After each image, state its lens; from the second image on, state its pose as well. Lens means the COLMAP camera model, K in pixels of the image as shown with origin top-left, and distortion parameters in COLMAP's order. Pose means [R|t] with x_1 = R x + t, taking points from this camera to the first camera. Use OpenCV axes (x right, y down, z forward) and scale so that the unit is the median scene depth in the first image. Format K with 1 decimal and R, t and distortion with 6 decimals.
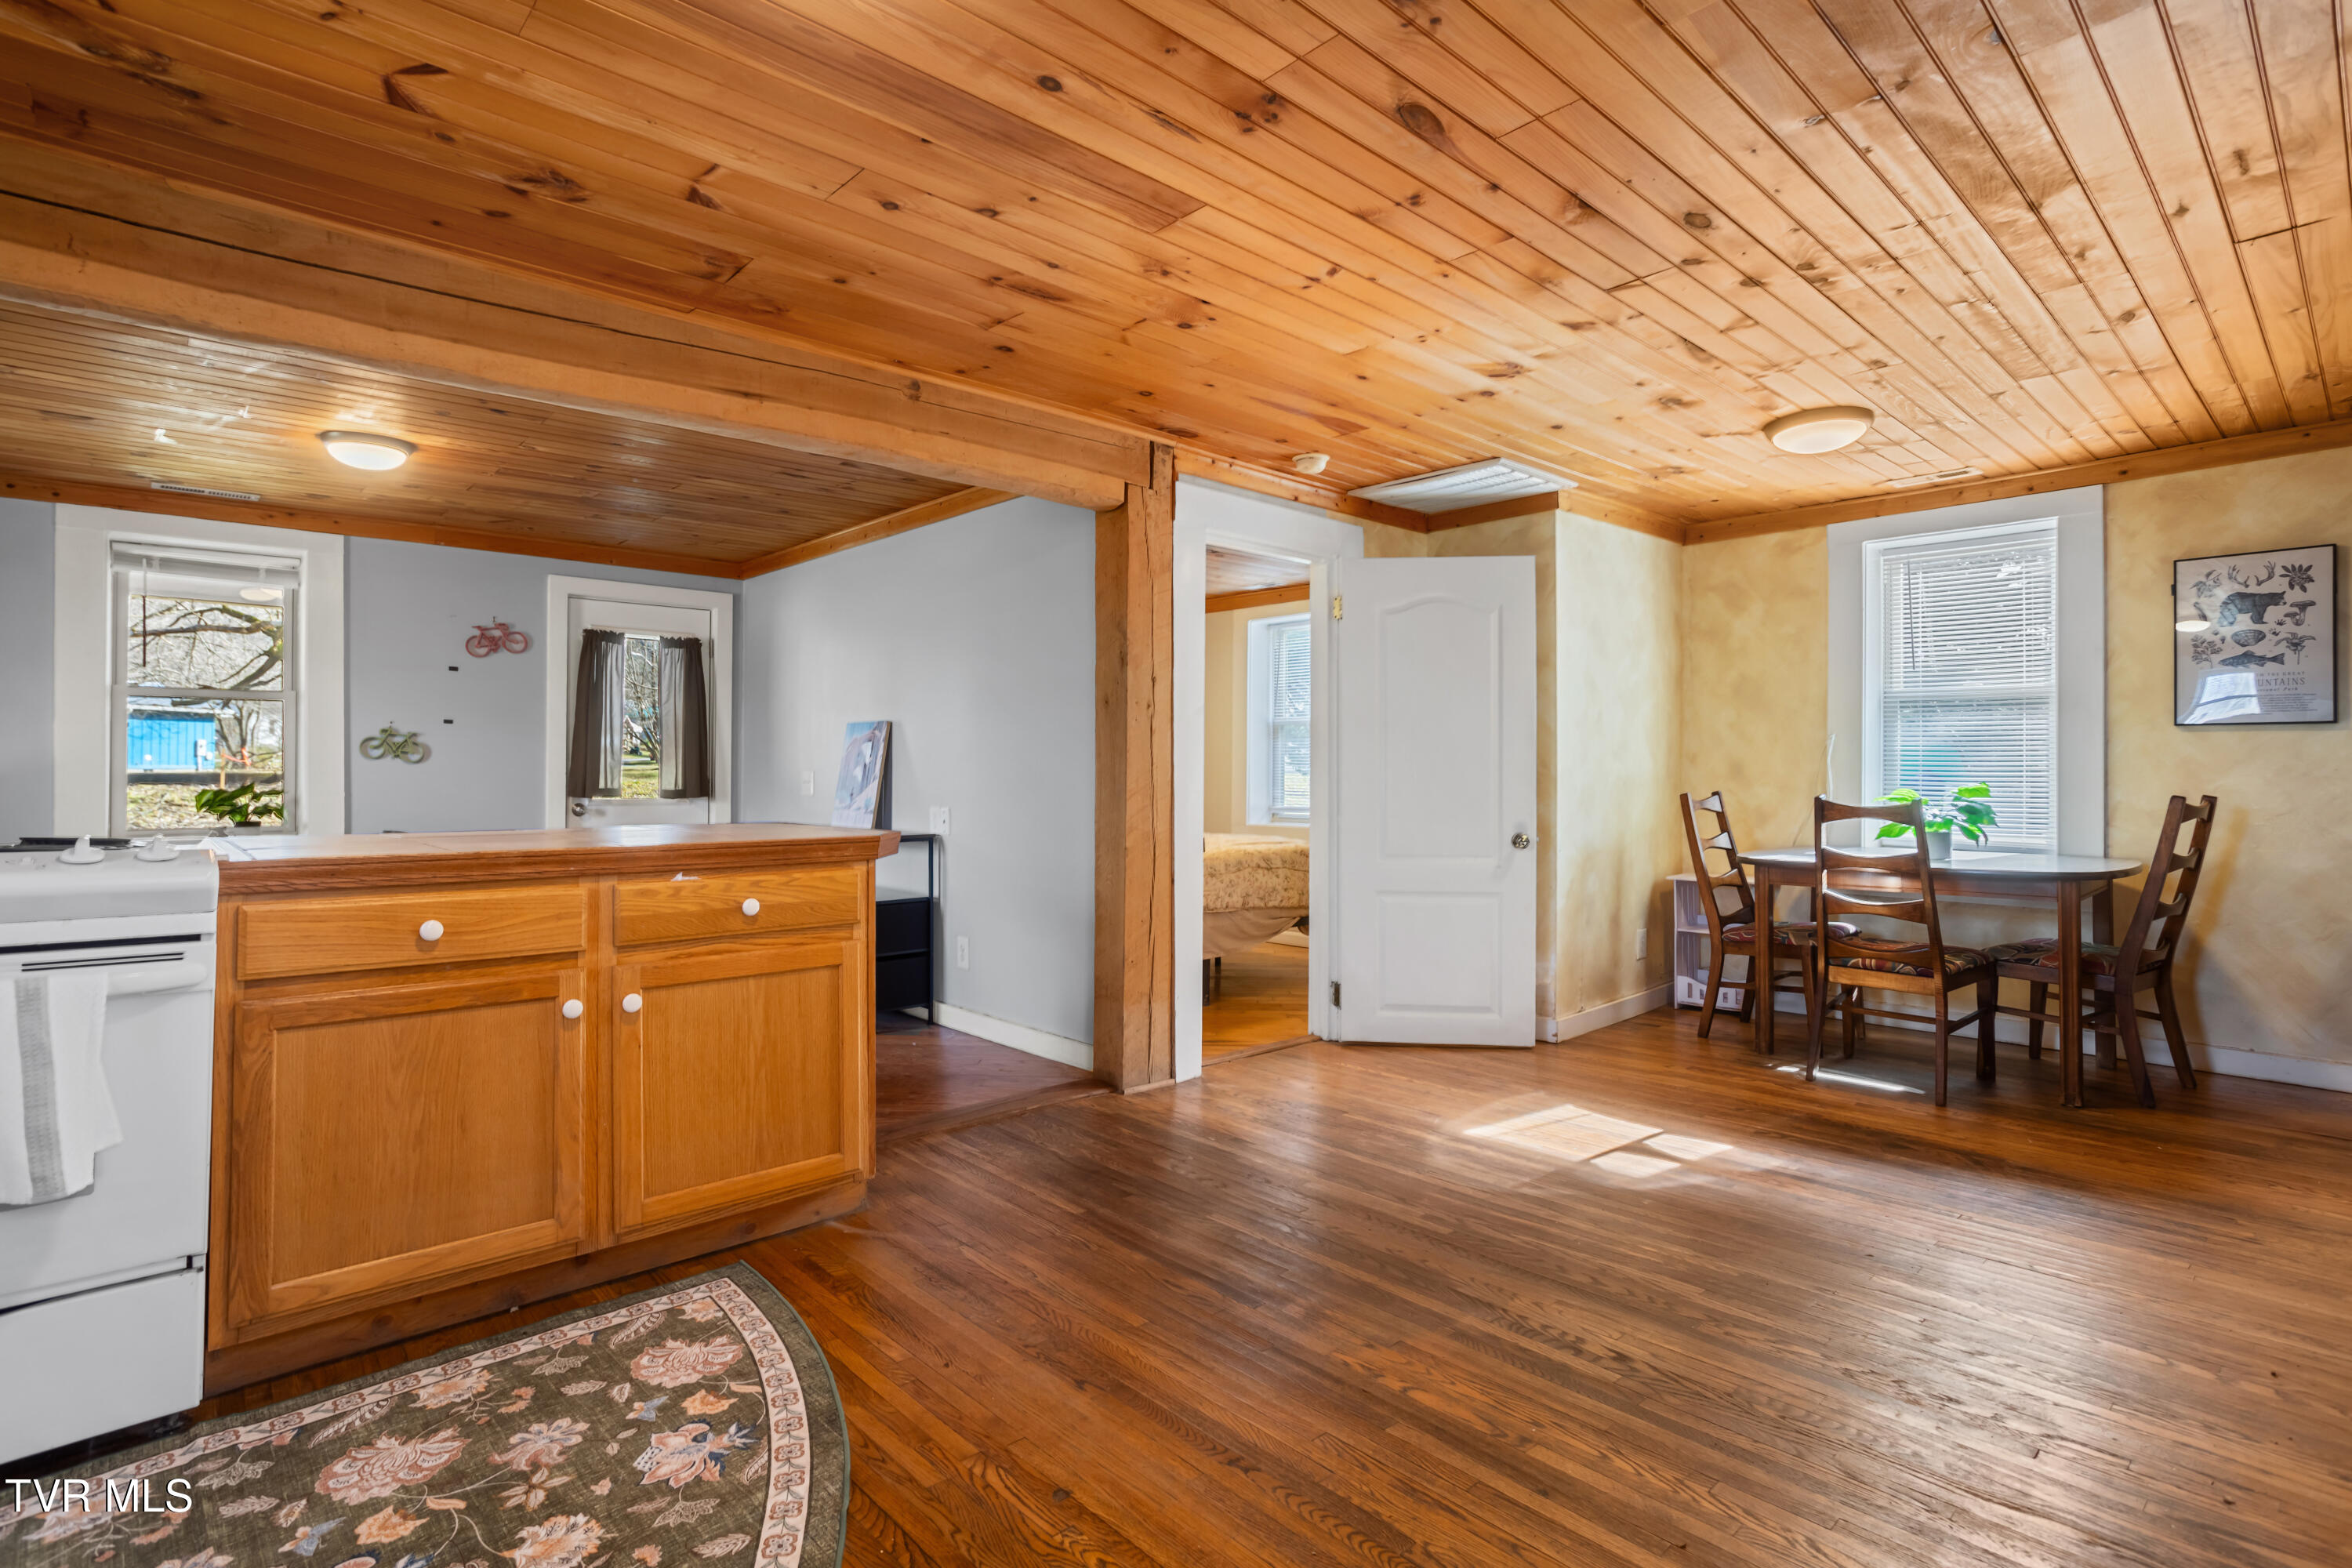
lens RADIAL K [[1149.7, 0, 1158.5], [0, 1149.7, 753.4], [0, 0, 1]] dist [-0.039394, 0.024649]
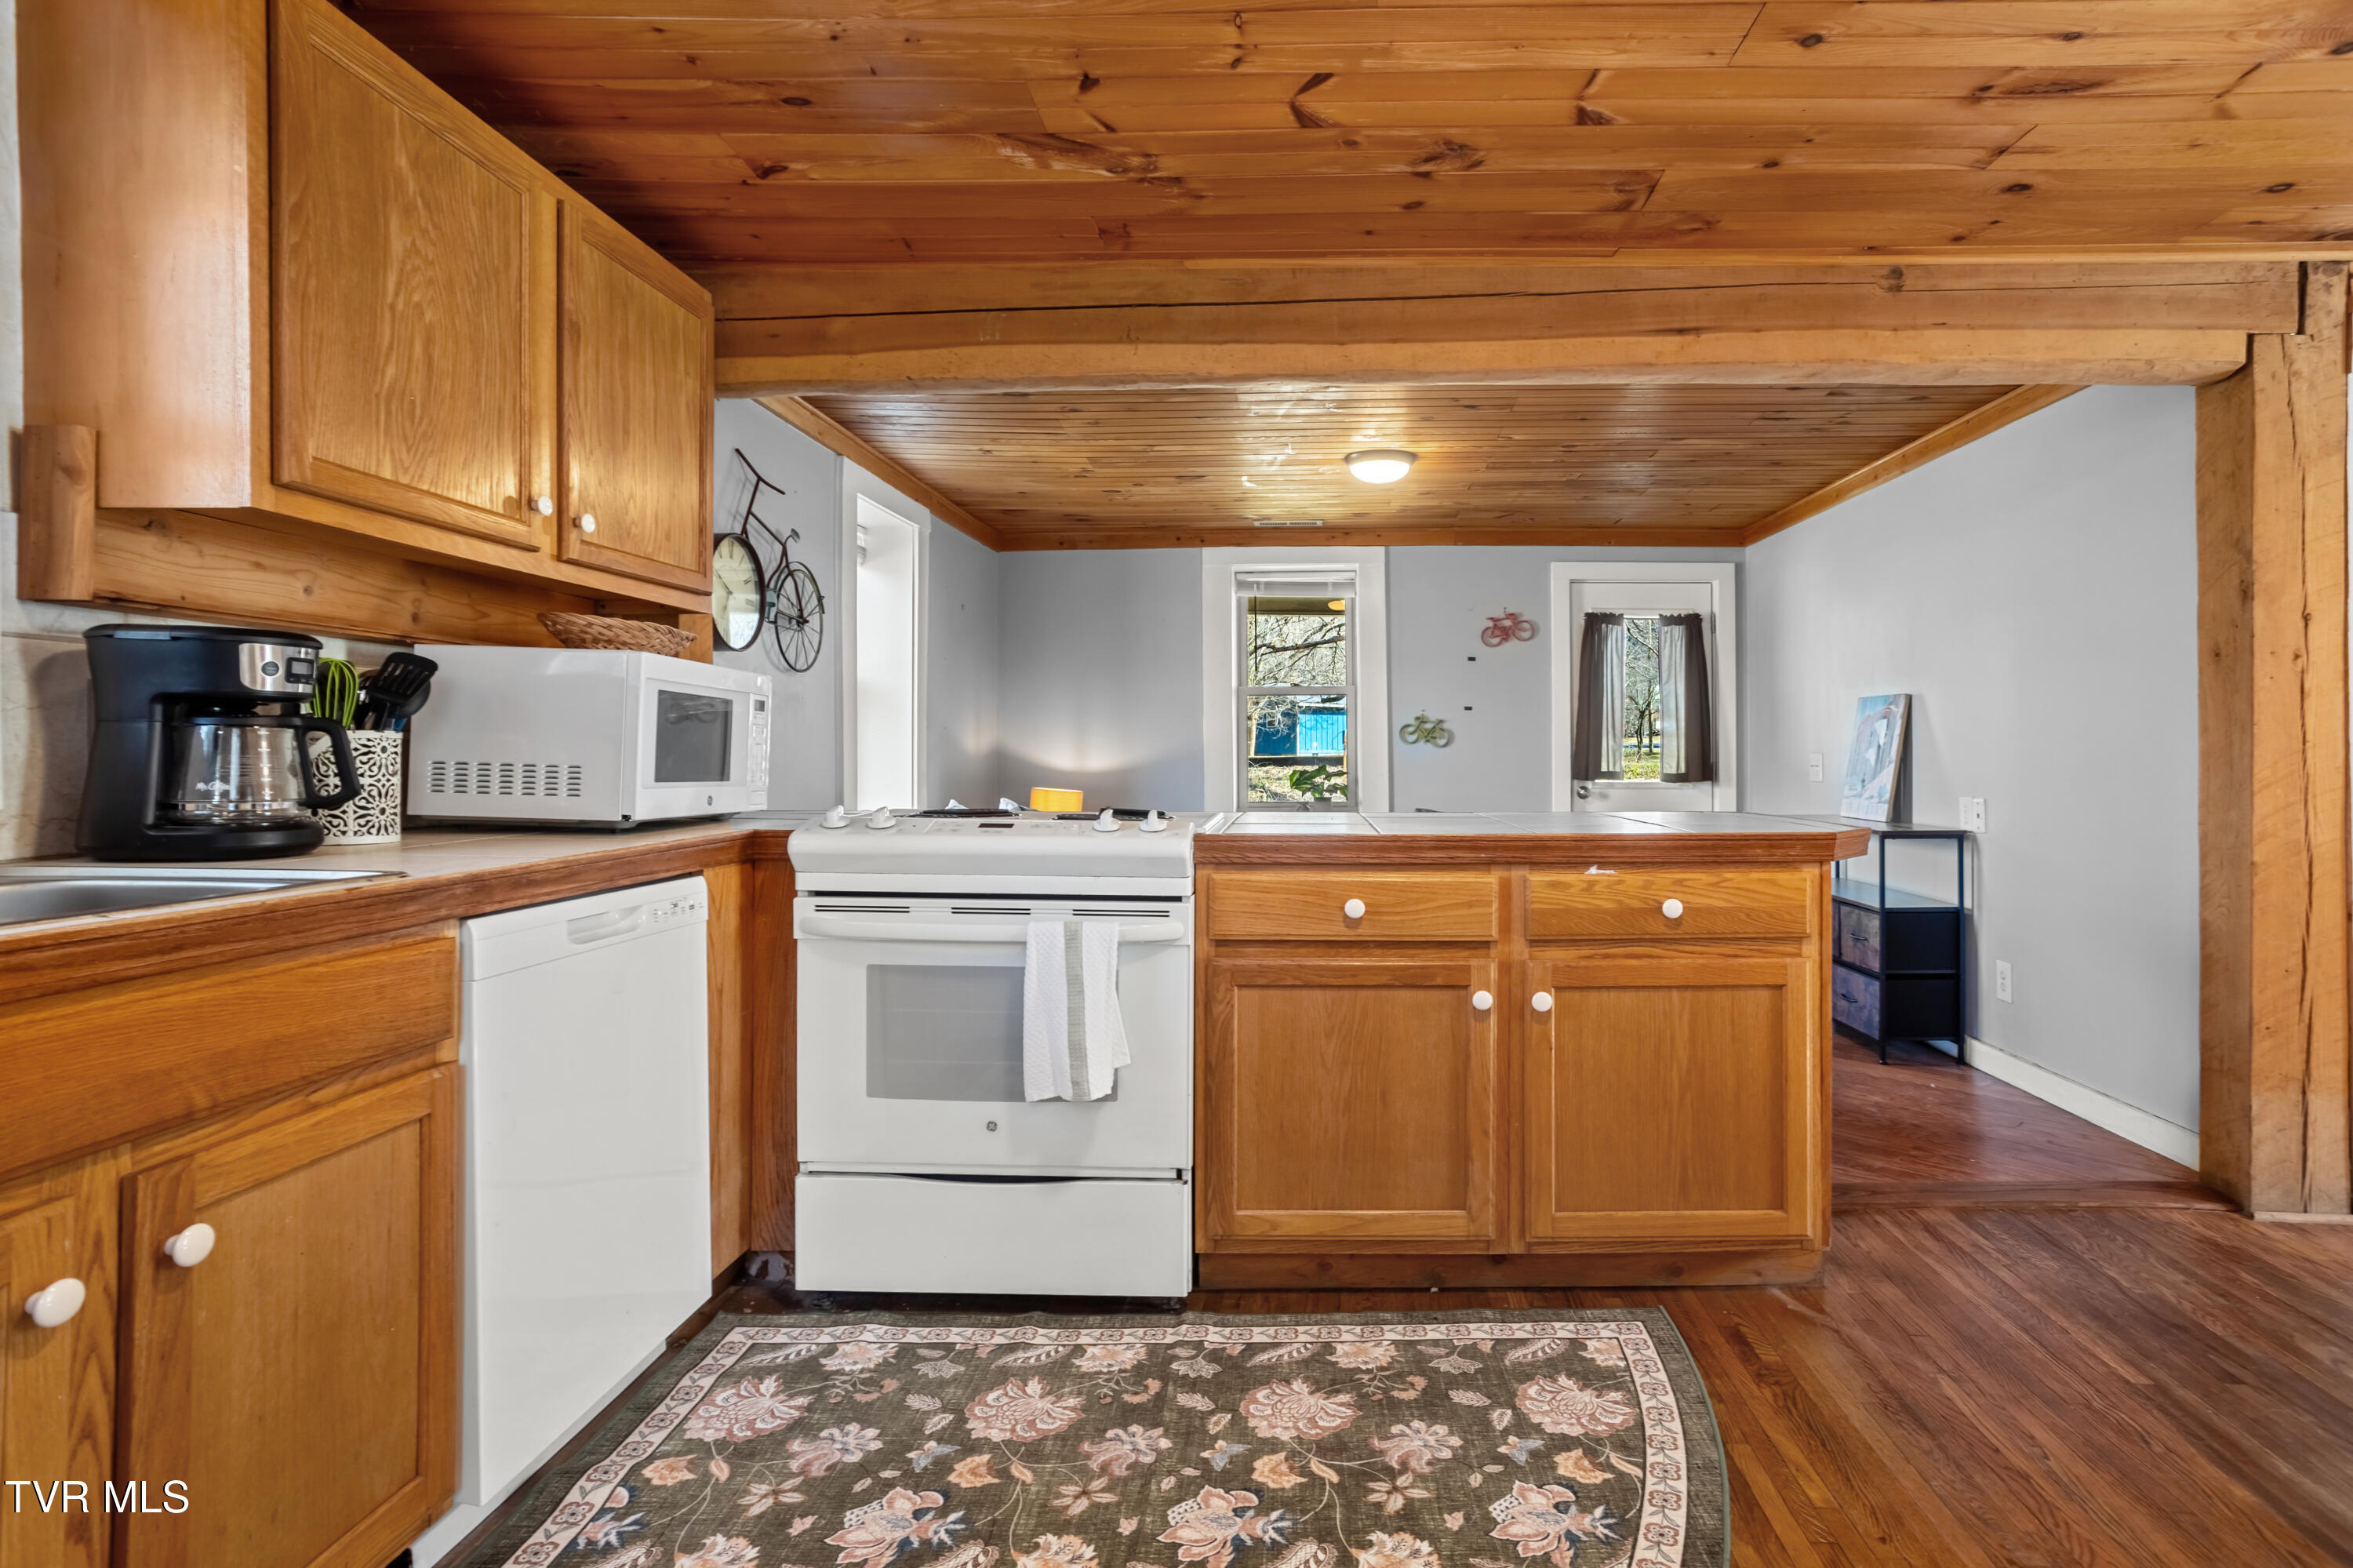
lens RADIAL K [[1189.2, 0, 1295.8], [0, 1189.2, 748.1], [0, 0, 1]] dist [-0.029068, 0.023925]
pose [[0.730729, -0.005706, -0.682643, 0.039798], [0.013577, 0.999889, 0.006176, 0.000798], [0.682532, -0.013781, 0.730726, 0.099377]]
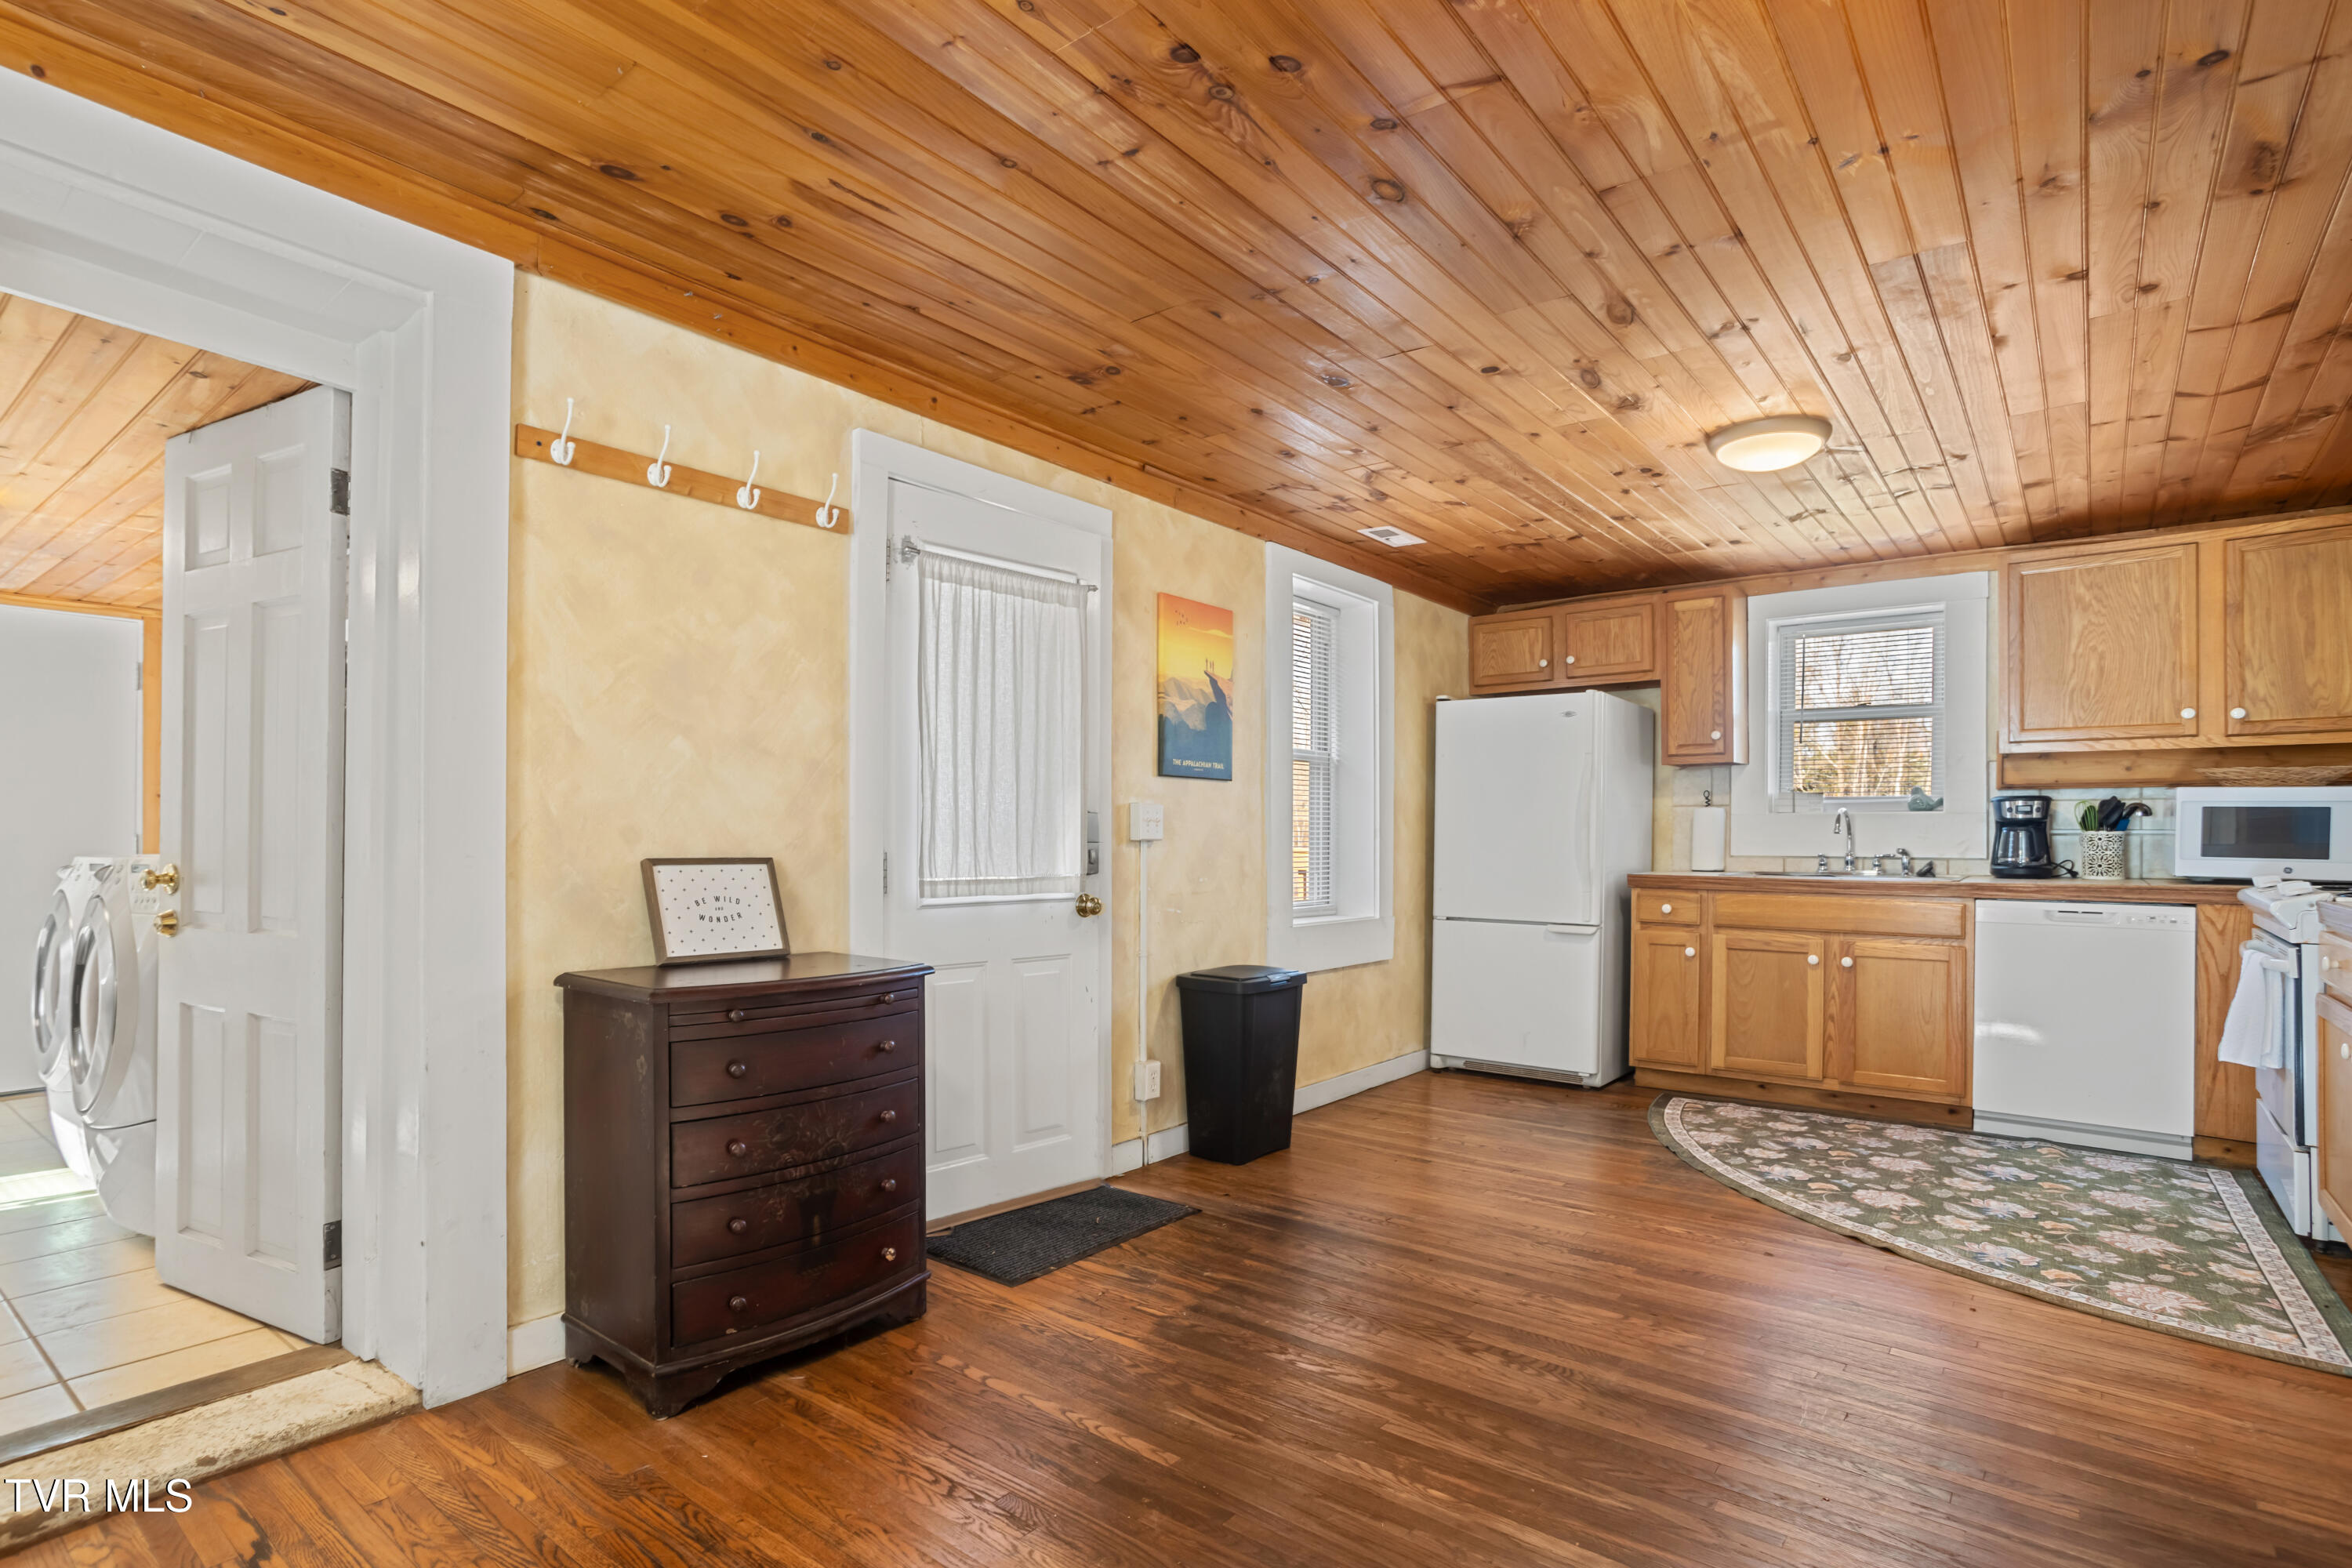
lens RADIAL K [[1170.0, 0, 1167.3], [0, 1170.0, 843.6], [0, 0, 1]] dist [-0.035727, 0.022451]
pose [[-0.987693, -0.006965, -0.156250, 0.529669], [-0.005009, 0.999904, -0.012907, 0.024940], [0.156325, -0.011966, -0.987633, 1.253126]]
